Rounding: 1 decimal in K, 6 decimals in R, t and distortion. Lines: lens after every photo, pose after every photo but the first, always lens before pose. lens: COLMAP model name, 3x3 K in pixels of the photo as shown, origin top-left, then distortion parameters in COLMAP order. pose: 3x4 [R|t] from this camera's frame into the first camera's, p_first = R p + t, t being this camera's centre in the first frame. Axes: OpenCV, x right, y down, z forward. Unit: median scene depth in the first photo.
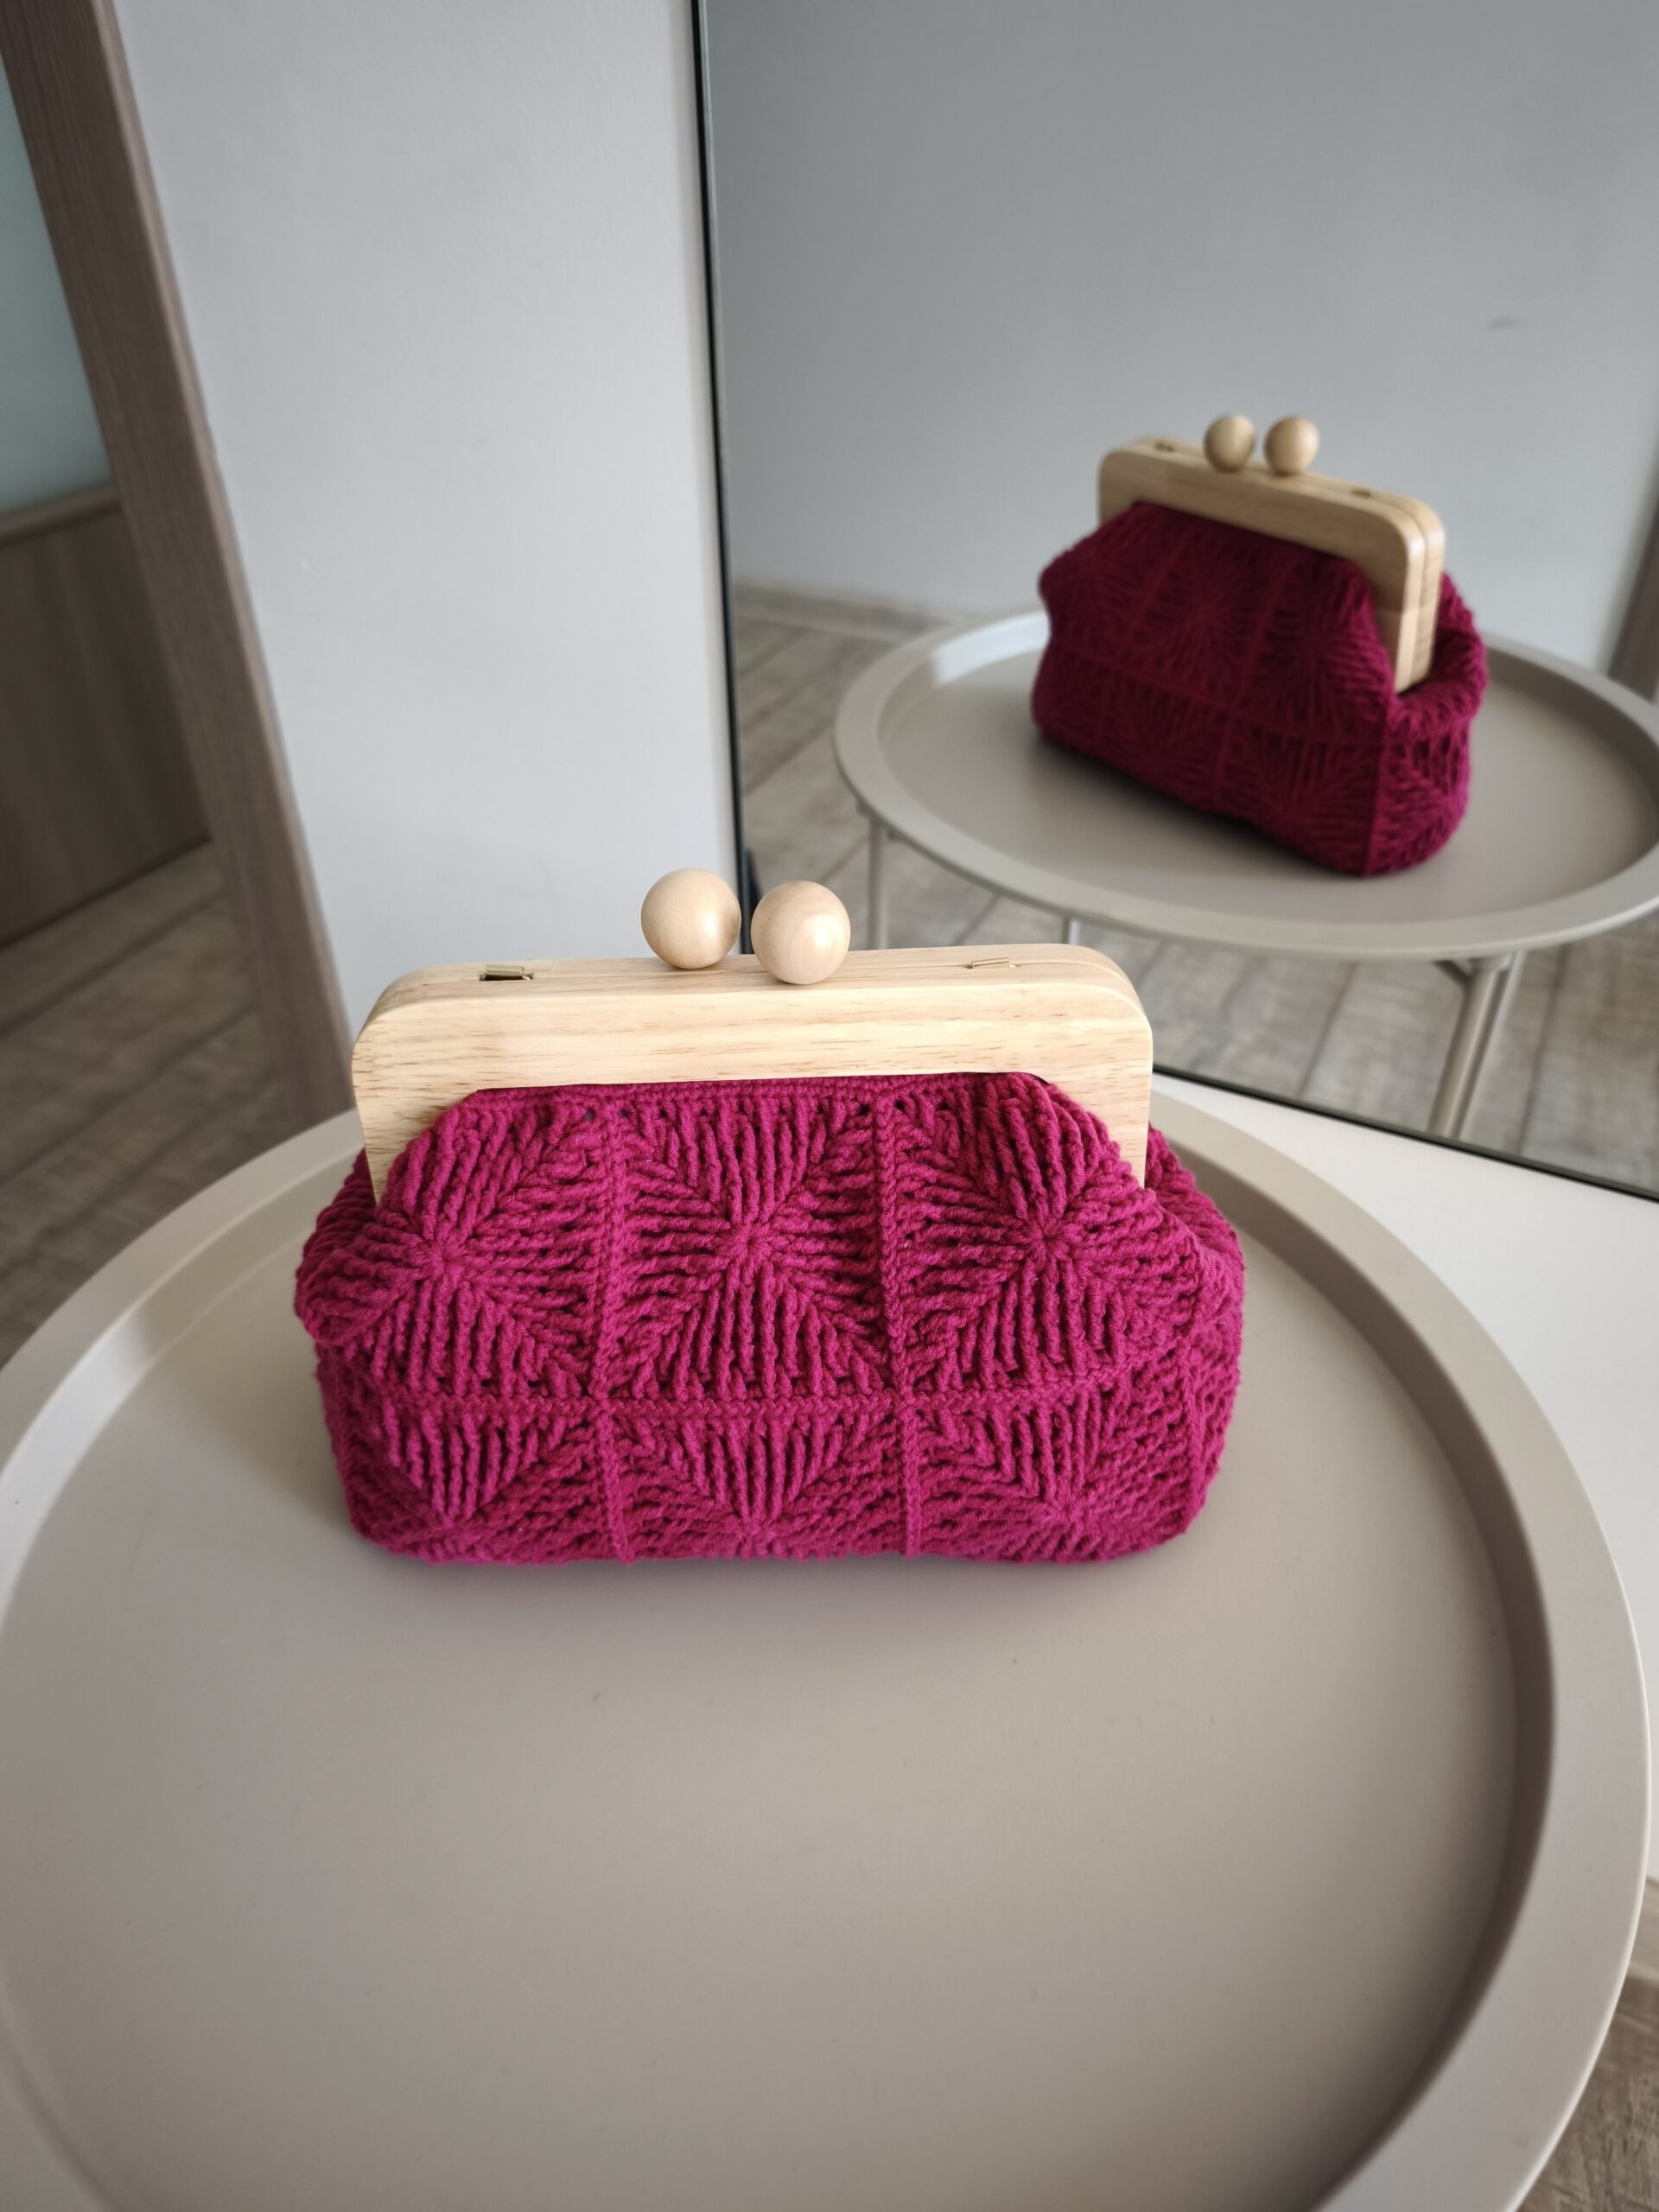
lens RADIAL K [[1558.3, 0, 868.9], [0, 1558.3, 1109.2], [0, 0, 1]] dist [0.002470, -0.001297]
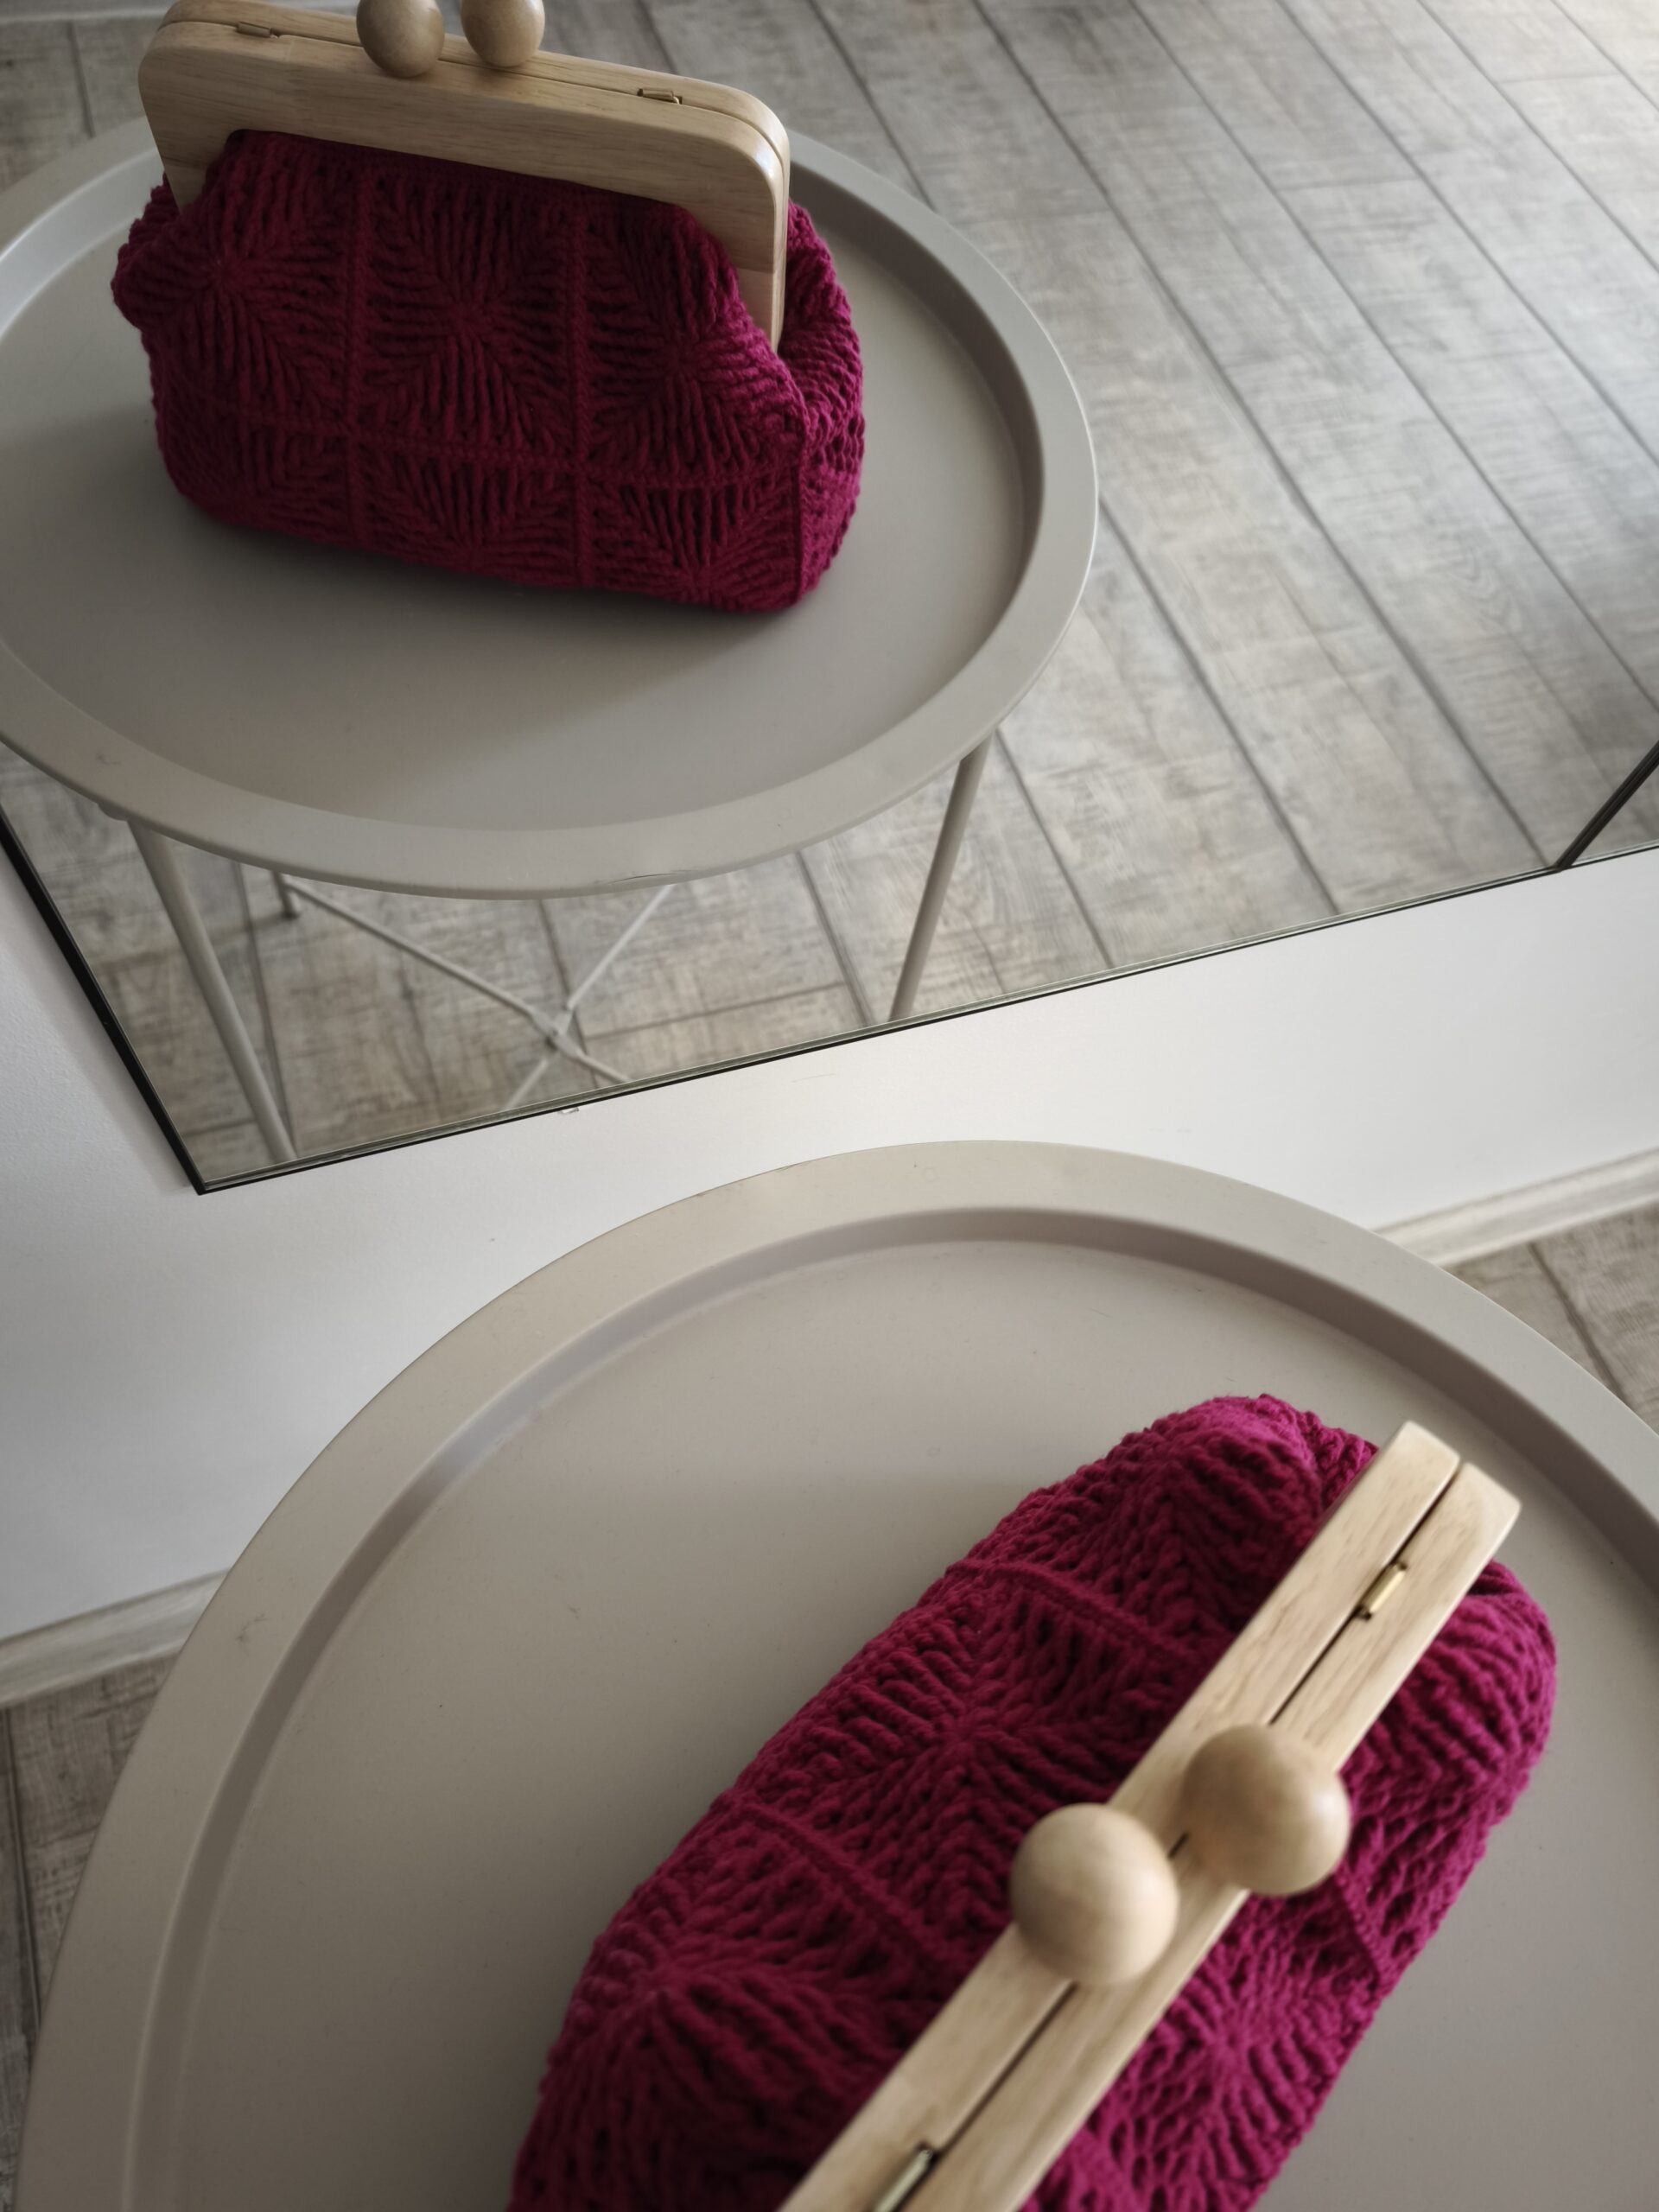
lens RADIAL K [[1530.7, 0, 829.5], [0, 1530.7, 1106.0], [0, 0, 1]] dist [0.000083, -0.003544]
pose [[0.709535, -0.576005, 0.405930, -0.249349], [0.326176, 0.779089, 0.535378, -0.706021], [-0.624636, -0.247464, 0.740670, 0.692826]]
